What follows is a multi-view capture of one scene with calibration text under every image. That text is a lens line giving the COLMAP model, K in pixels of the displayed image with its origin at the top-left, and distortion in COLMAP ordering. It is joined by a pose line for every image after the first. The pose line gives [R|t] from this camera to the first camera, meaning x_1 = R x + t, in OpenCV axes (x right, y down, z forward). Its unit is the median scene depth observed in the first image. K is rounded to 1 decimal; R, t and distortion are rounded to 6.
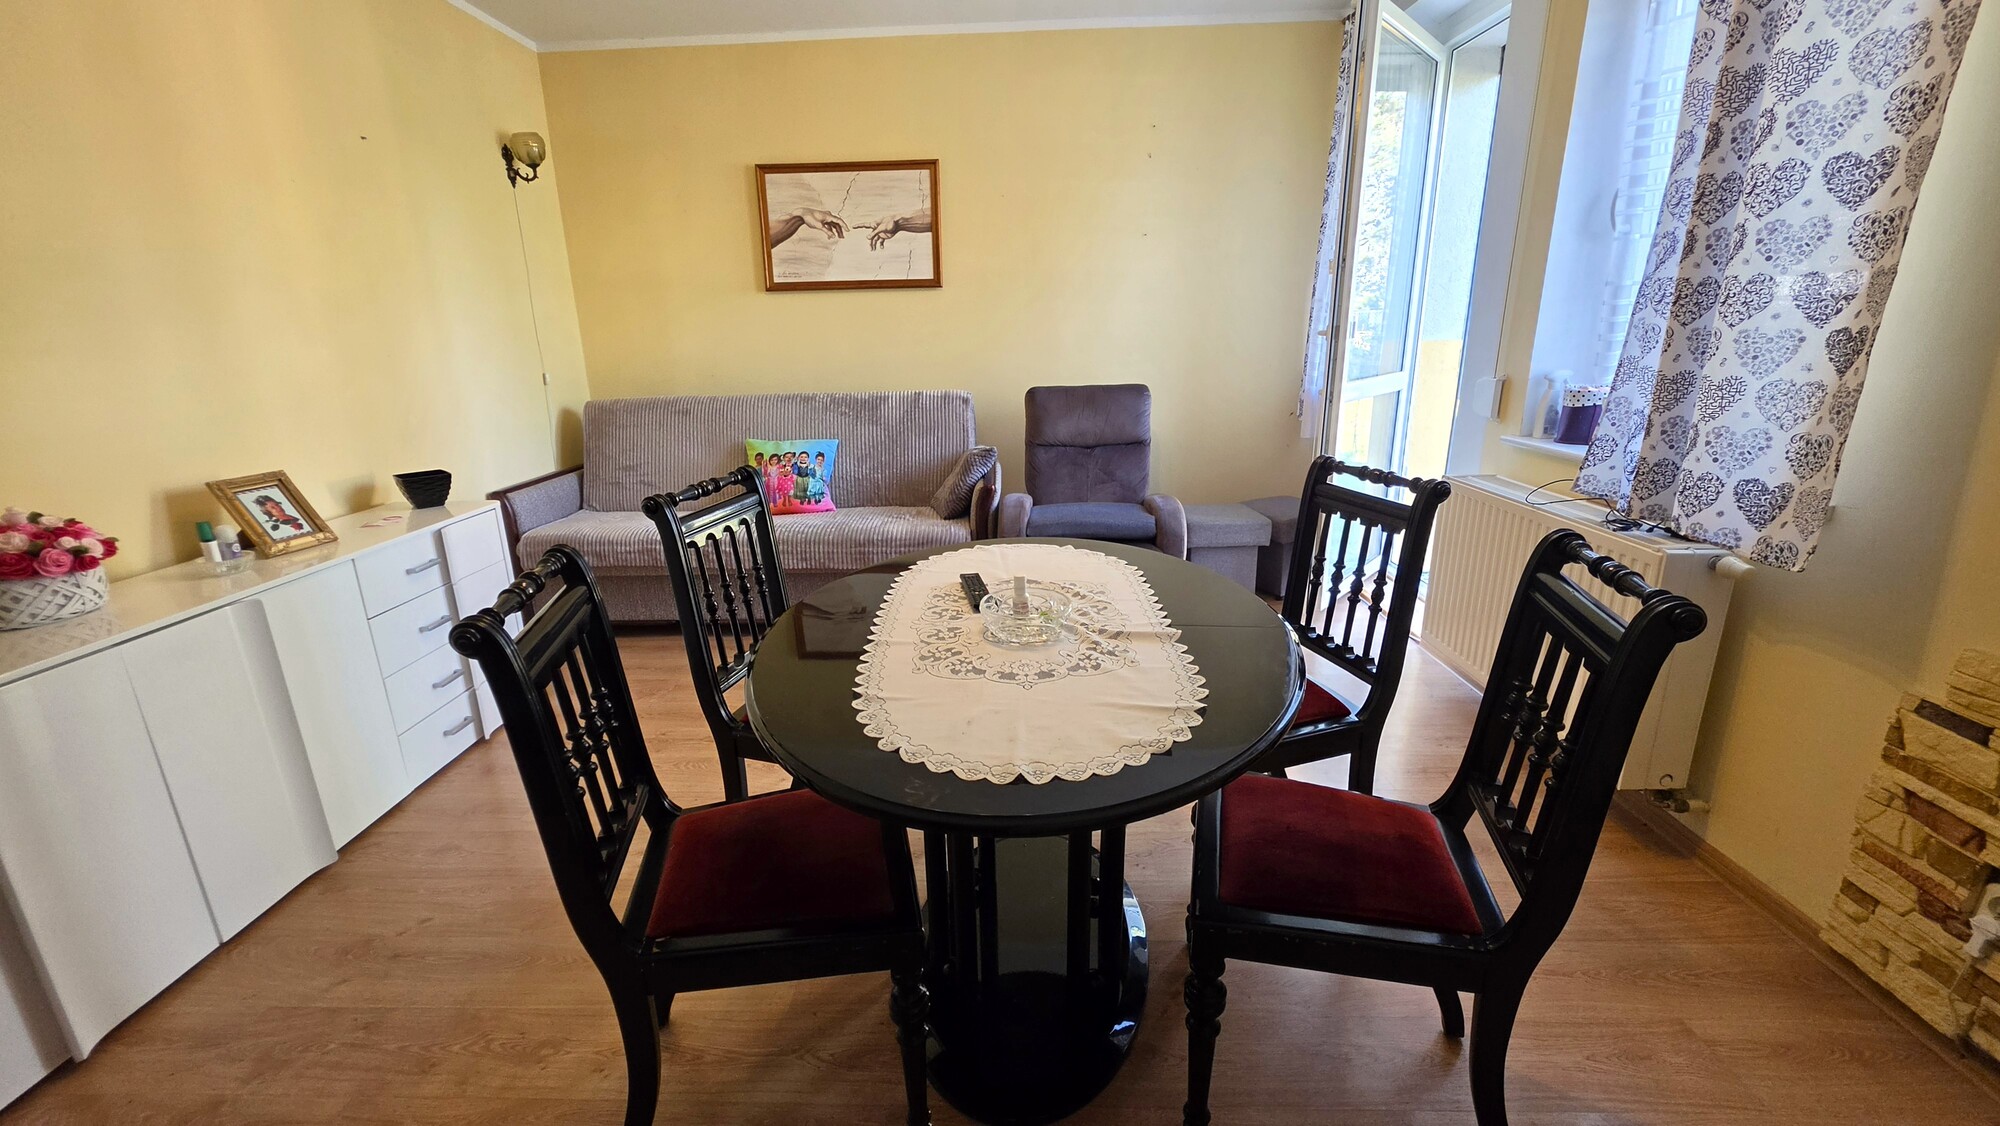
lens RADIAL K [[806.0, 0, 983.2], [0, 806.0, 555.5], [0, 0, 1]] dist [-0.002392, 0.001147]
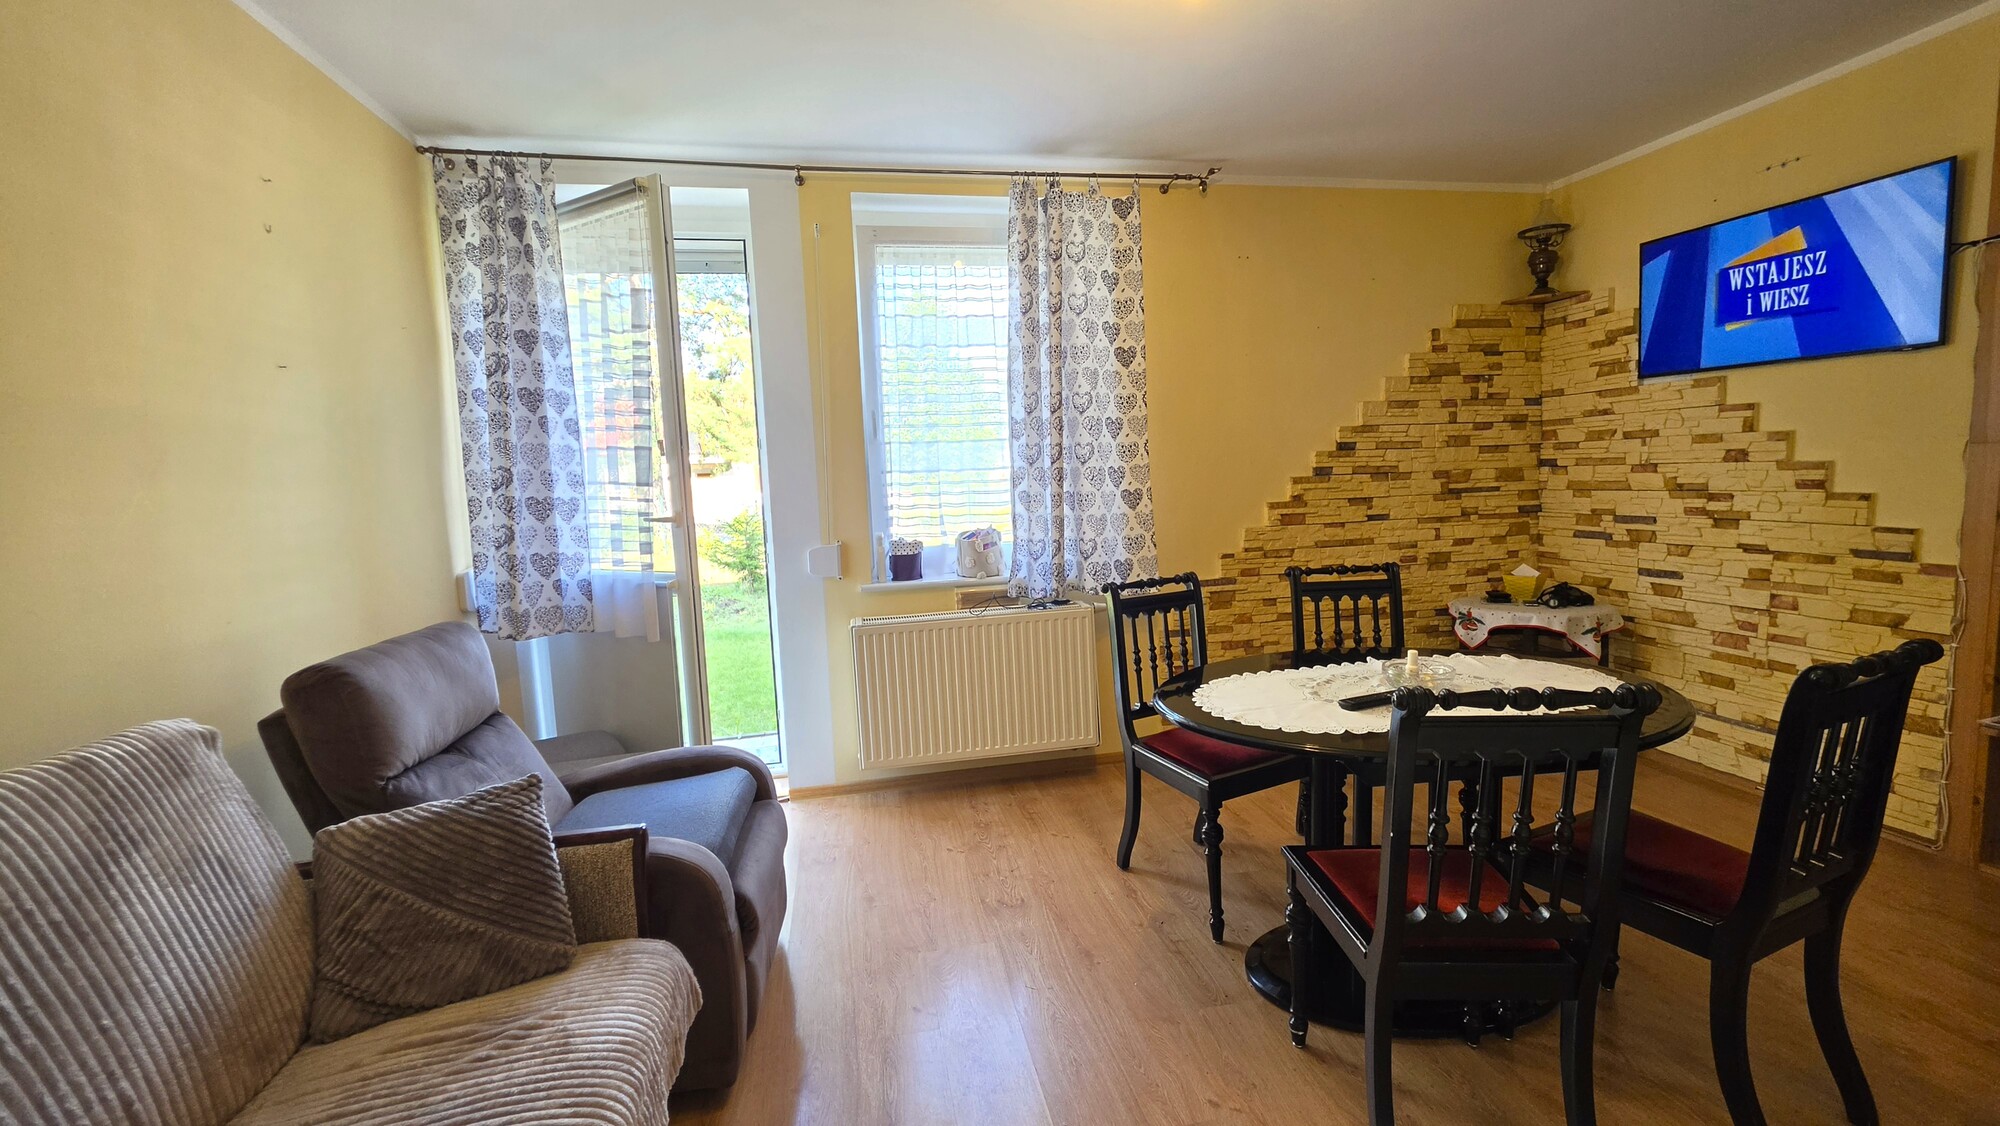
lens RADIAL K [[806.0, 0, 988.0], [0, 806.0, 552.6], [0, 0, 1]] dist [-0.002392, 0.001147]
pose [[-0.216740, -0.059084, 0.974440, -0.453565], [0.315223, 0.940463, 0.127137, -0.216700], [-0.923936, 0.334721, -0.185211, 0.756716]]
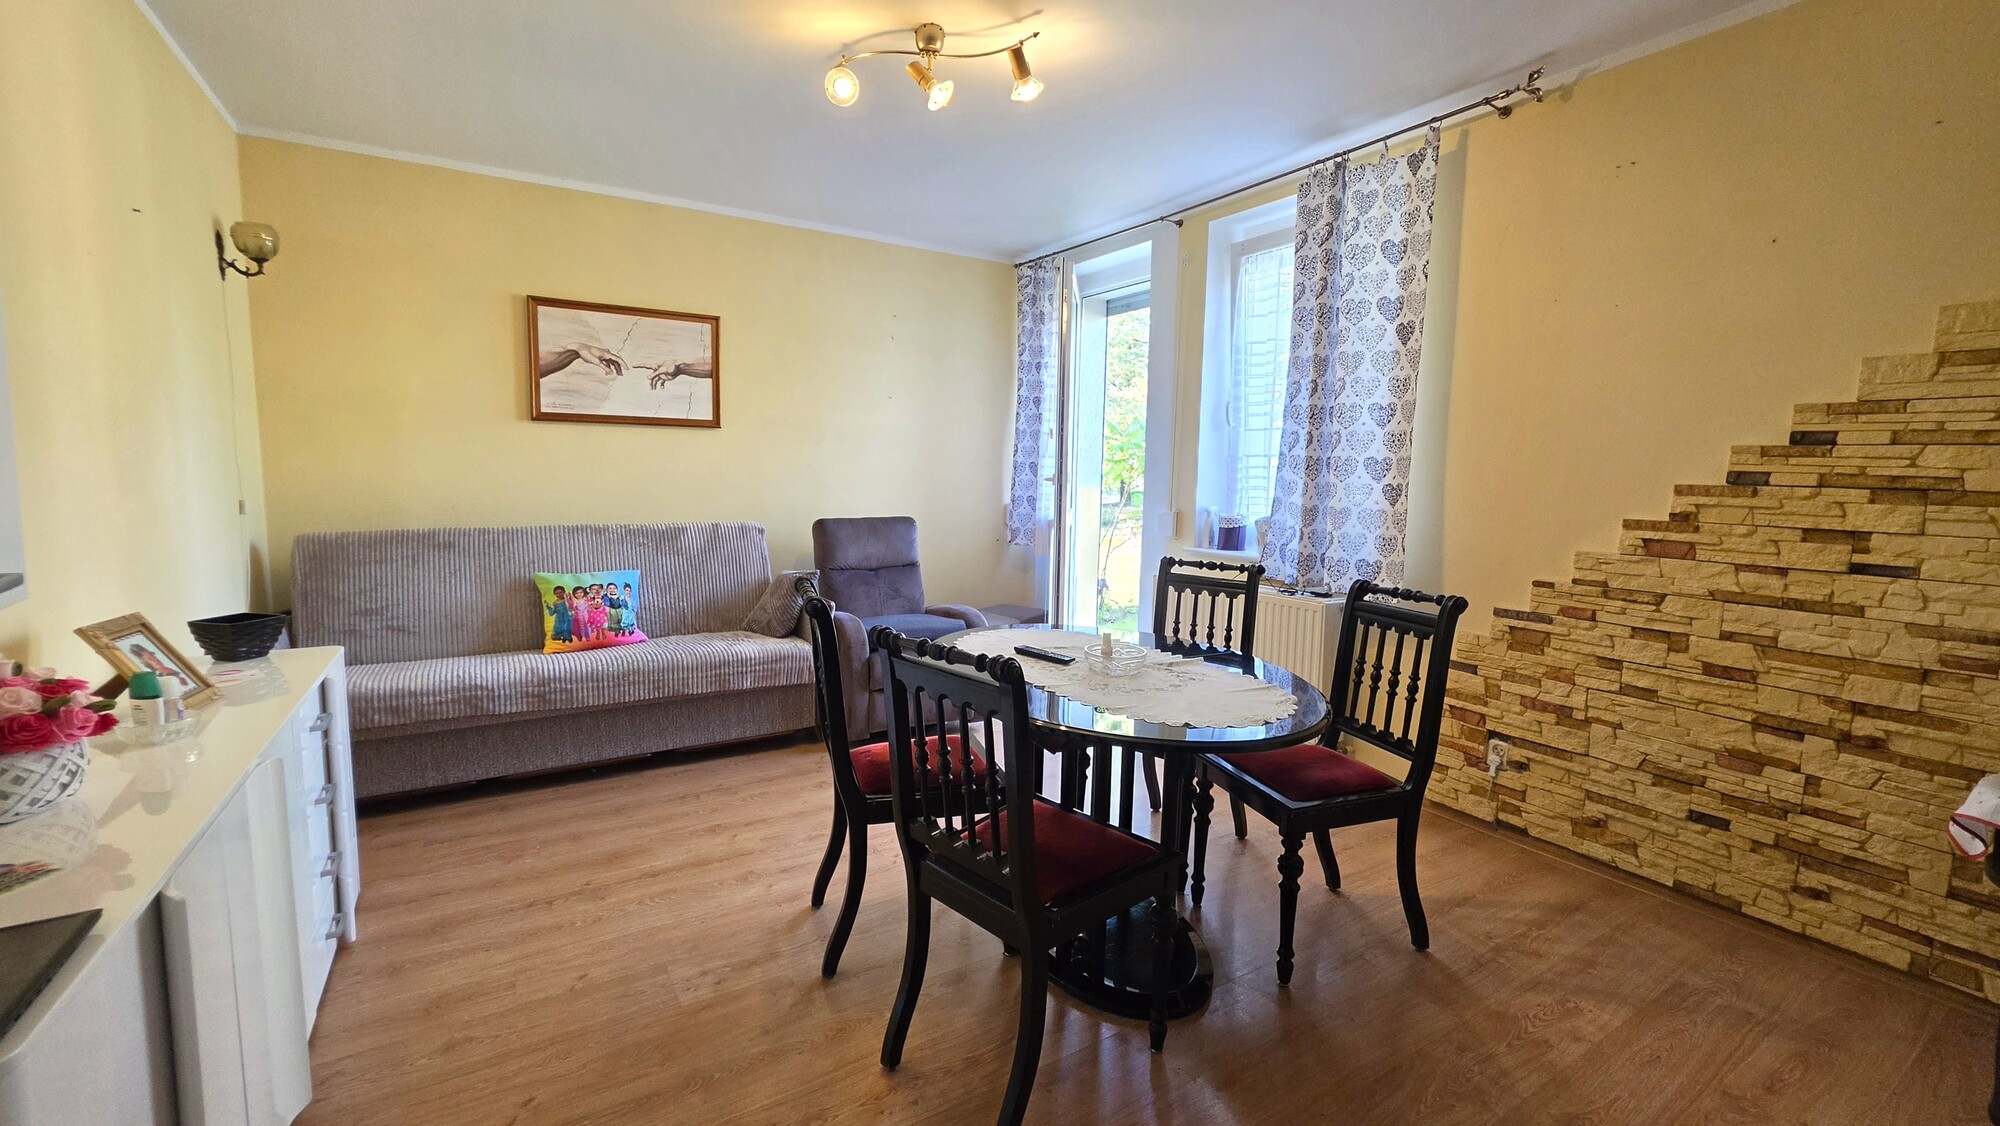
lens RADIAL K [[806.0, 0, 983.1], [0, 806.0, 554.3], [0, 0, 1]] dist [-0.002392, 0.001147]
pose [[0.836094, -0.021302, 0.548173, -0.381530], [0.116929, 0.983204, -0.140136, 0.025574], [-0.535980, 0.181264, 0.824541, -0.045380]]
